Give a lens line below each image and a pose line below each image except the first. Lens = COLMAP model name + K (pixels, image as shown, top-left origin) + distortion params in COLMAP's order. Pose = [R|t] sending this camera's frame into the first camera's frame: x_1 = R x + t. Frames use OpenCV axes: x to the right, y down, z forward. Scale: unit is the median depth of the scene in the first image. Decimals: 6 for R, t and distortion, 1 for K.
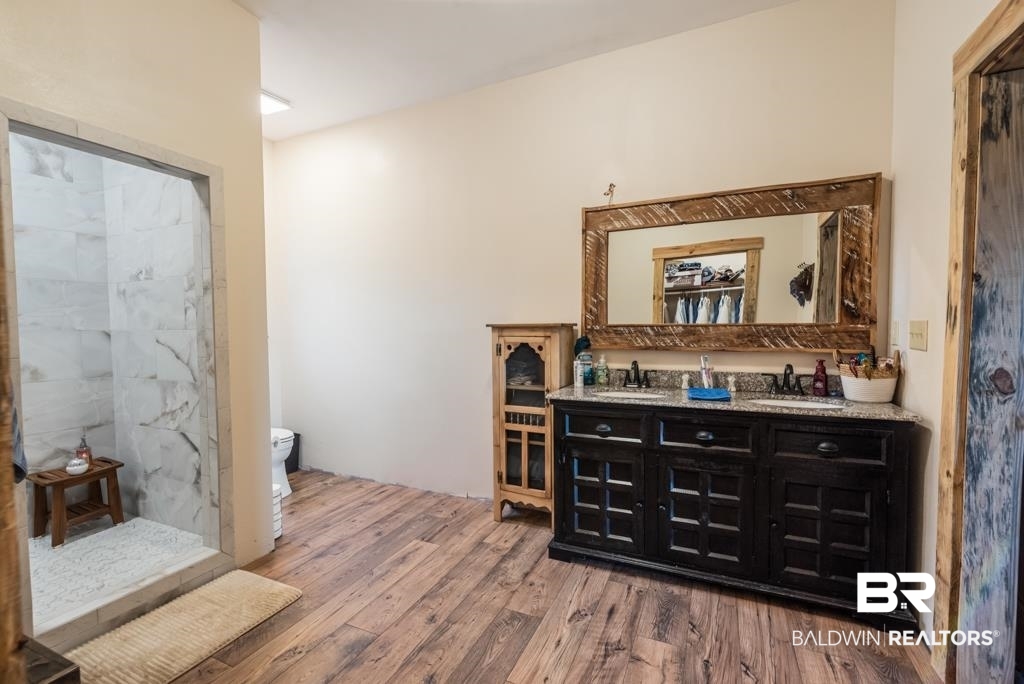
lens RADIAL K [[451.7, 0, 513.5], [0, 451.7, 346.9], [0, 0, 1]] dist [-0.000464, -0.000066]
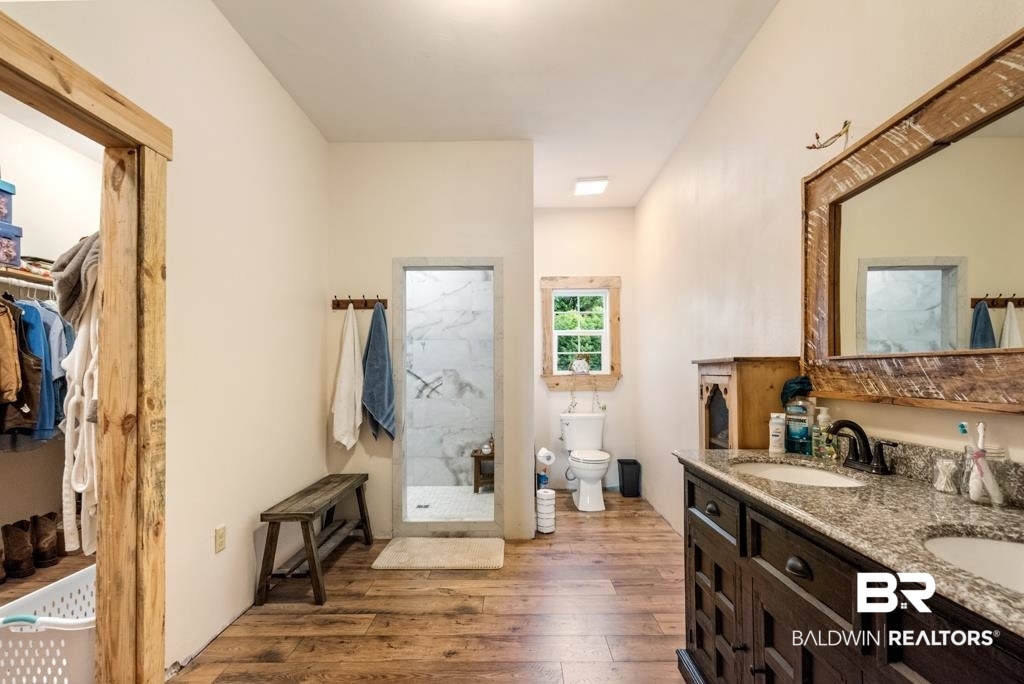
lens RADIAL K [[468.4, 0, 523.4], [0, 468.4, 367.0], [0, 0, 1]] dist [-0.000067, 0.000159]
pose [[0.393676, -0.006343, -0.919227, 0.655259], [-0.040299, 0.998896, -0.024152, -0.005275], [0.918365, 0.046552, 0.392986, 0.403445]]
